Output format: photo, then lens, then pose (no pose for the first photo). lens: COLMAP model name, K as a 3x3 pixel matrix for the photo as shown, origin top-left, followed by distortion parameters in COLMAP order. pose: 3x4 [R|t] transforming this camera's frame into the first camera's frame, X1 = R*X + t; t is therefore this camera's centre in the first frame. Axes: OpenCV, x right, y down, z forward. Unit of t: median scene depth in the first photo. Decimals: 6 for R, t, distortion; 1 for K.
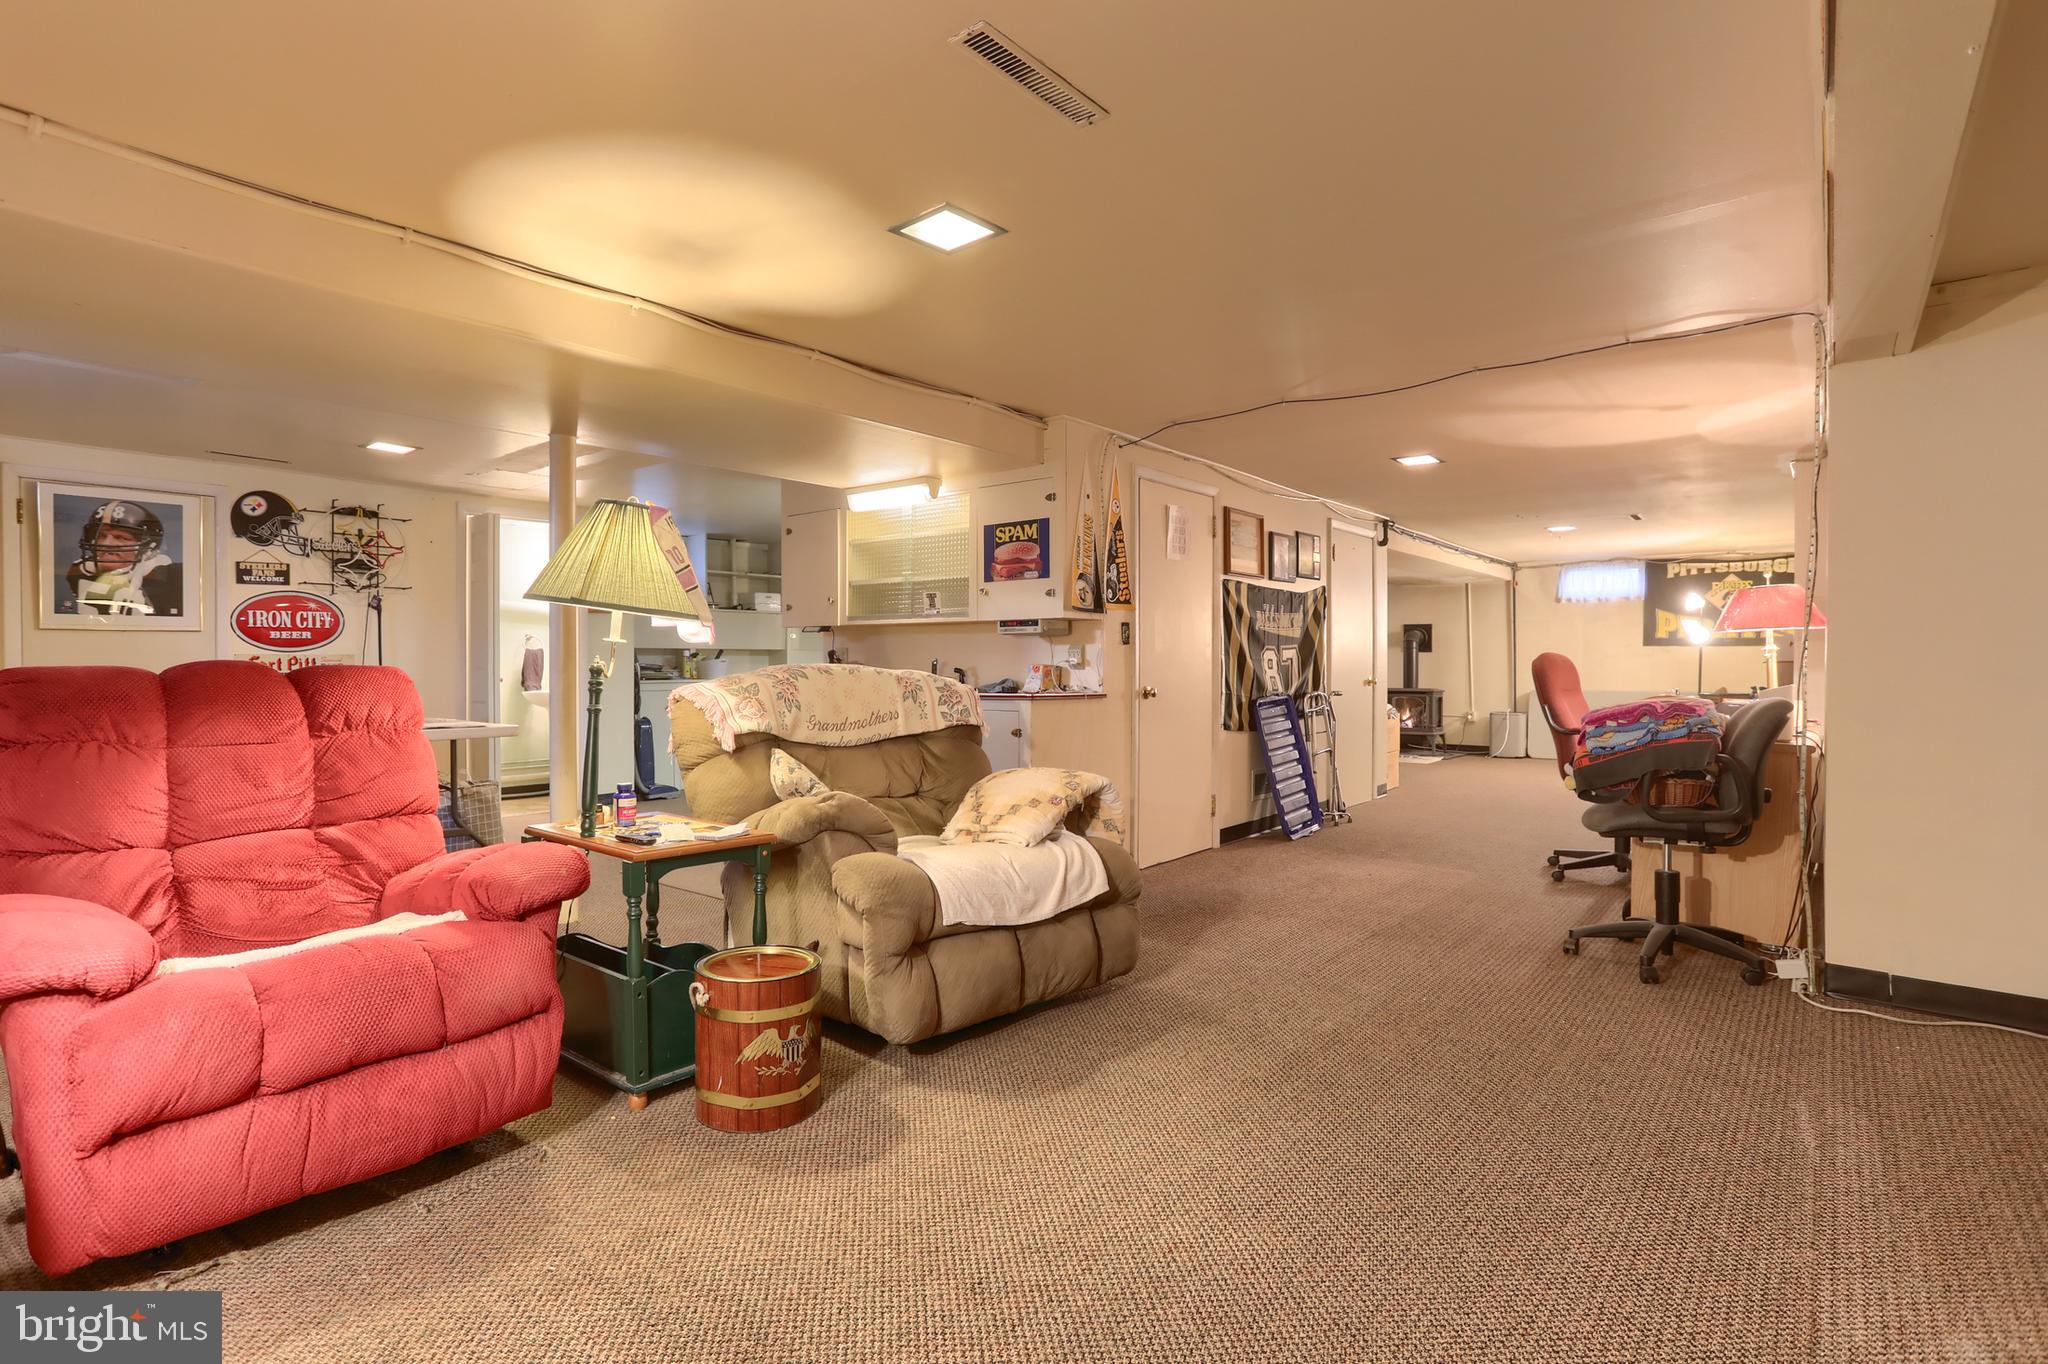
lens RADIAL K [[1048.4, 0, 1020.7], [0, 1048.4, 671.7], [0, 0, 1]] dist [-0.061758, 0.033847]
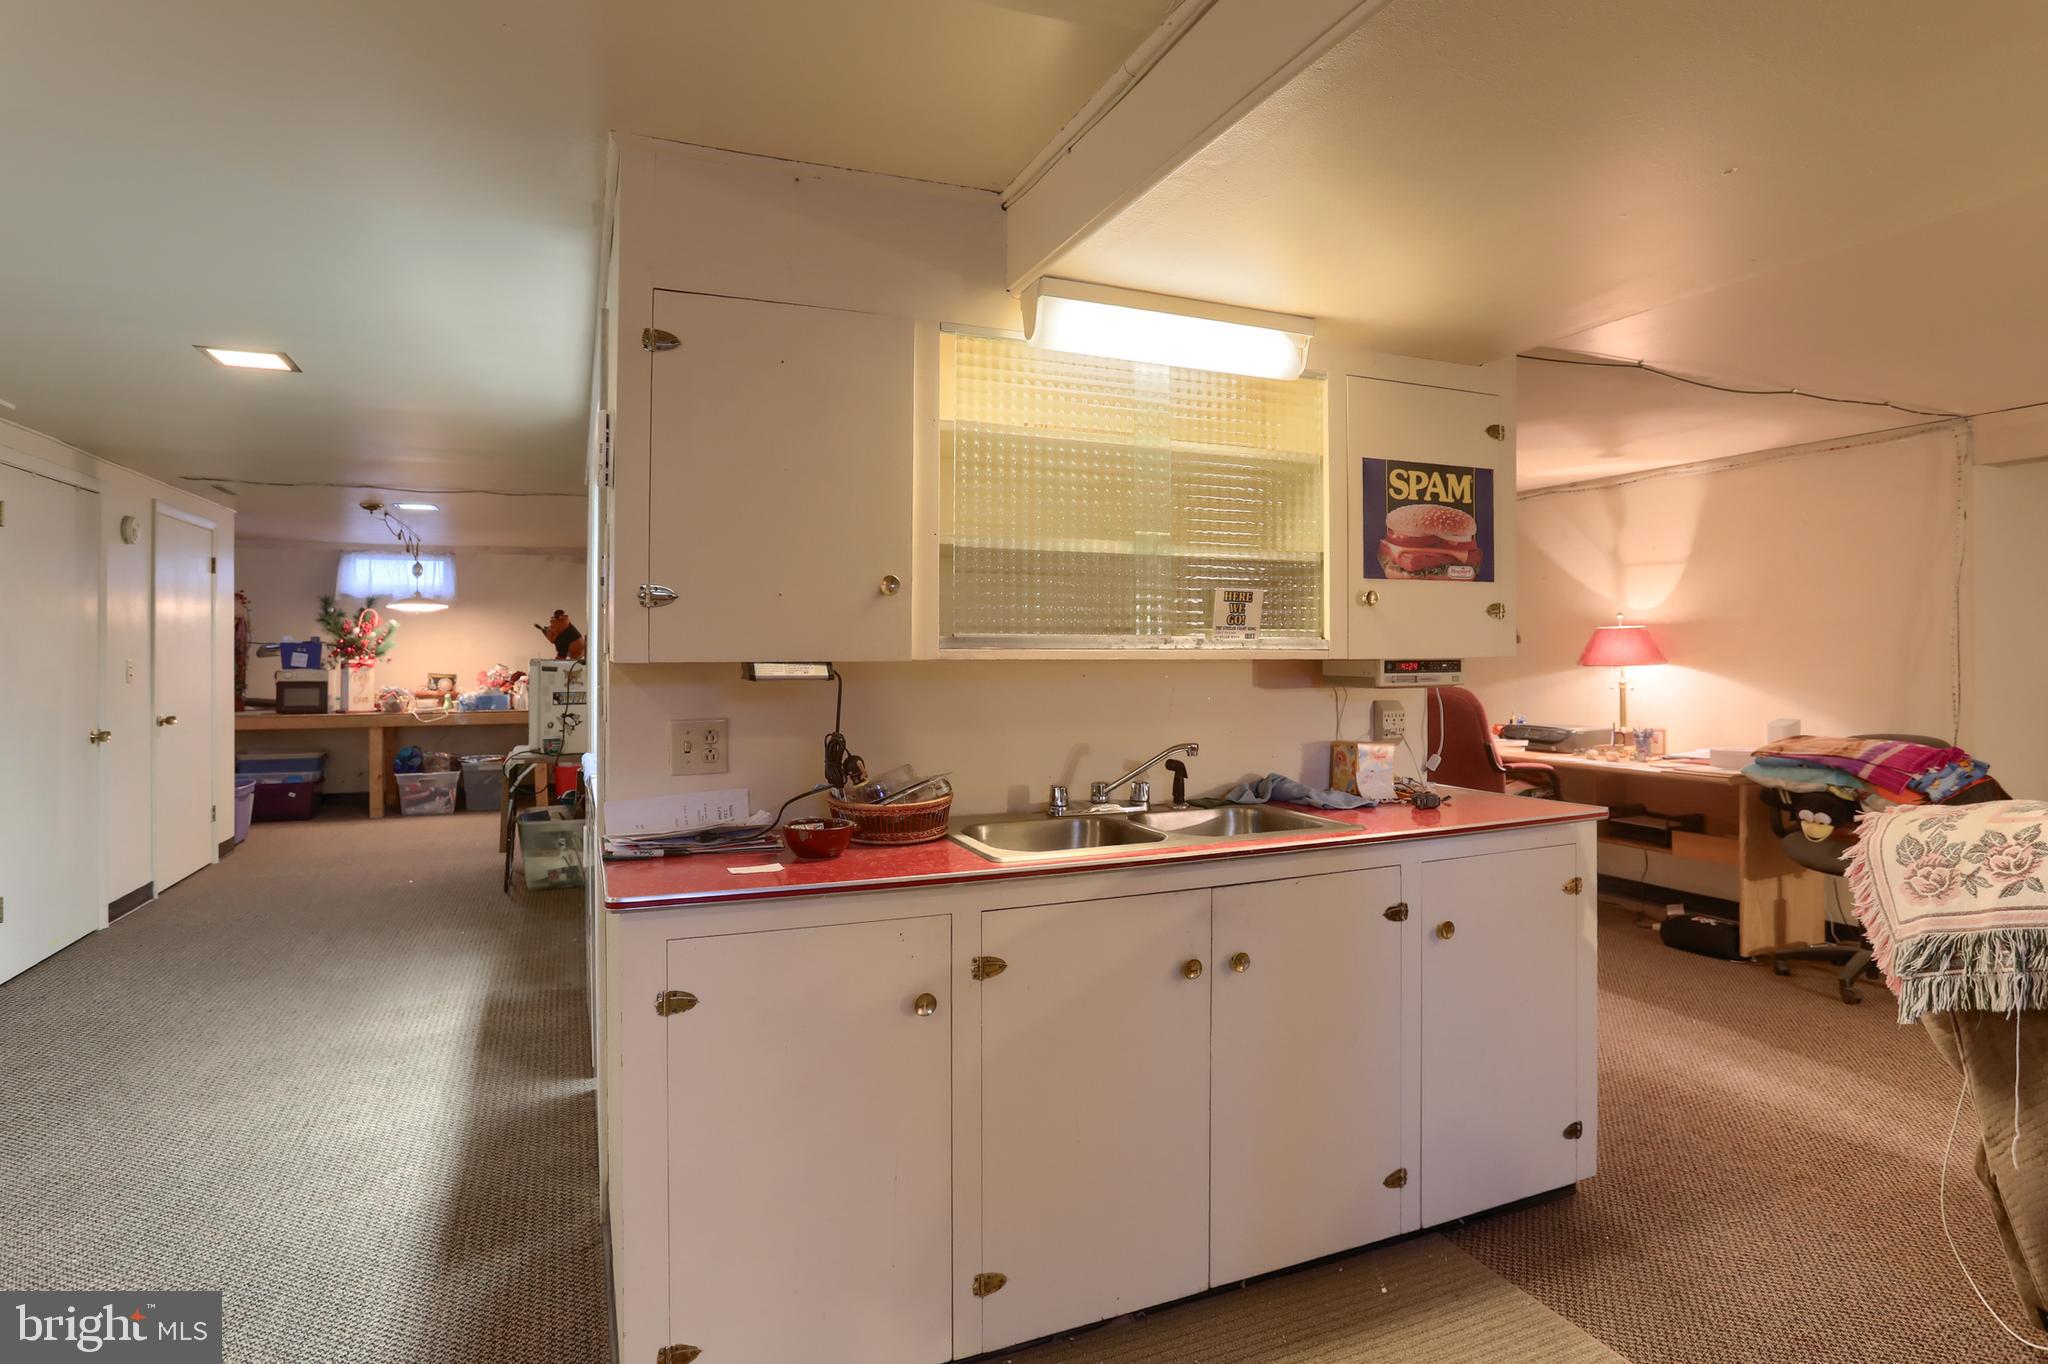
lens RADIAL K [[1092.9, 0, 1038.5], [0, 1092.9, 638.1], [0, 0, 1]] dist [-0.044313, 0.024117]
pose [[0.439743, 0.006865, 0.898098, -0.546381], [0.008160, 0.999899, -0.011639, -0.054266], [-0.898087, 0.012447, 0.439642, 0.927202]]
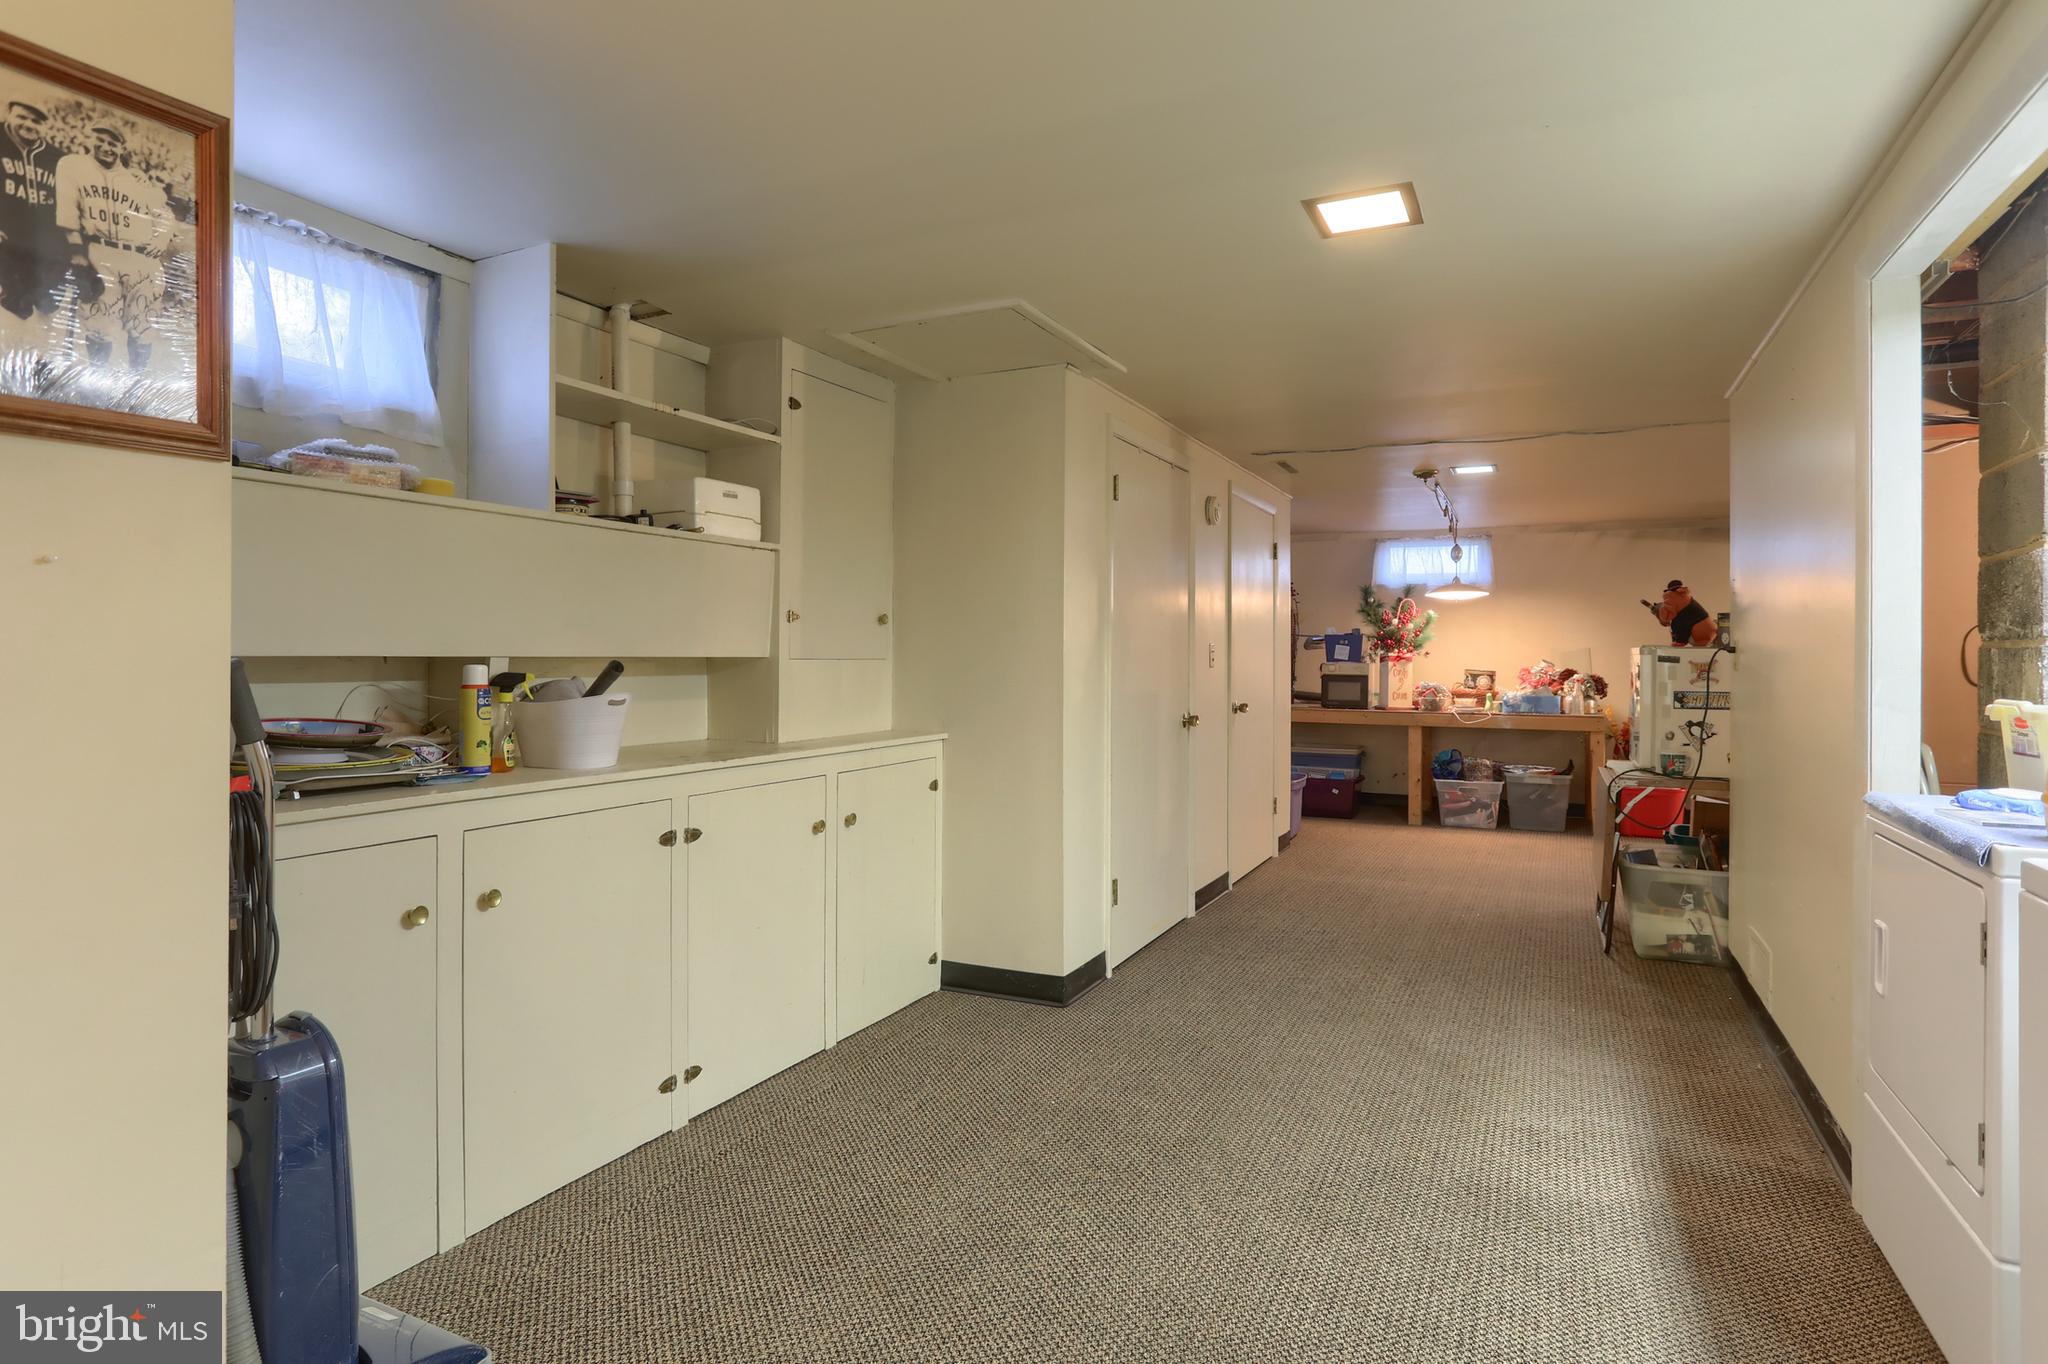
lens RADIAL K [[1079.1, 0, 1019.0], [0, 1079.1, 669.4], [0, 0, 1]] dist [-0.048612, 0.021321]
pose [[0.967271, 0.001127, 0.253742, -0.441751], [-0.003025, 0.999970, 0.007091, -0.036205], [-0.253726, -0.007627, 0.967246, 1.218431]]
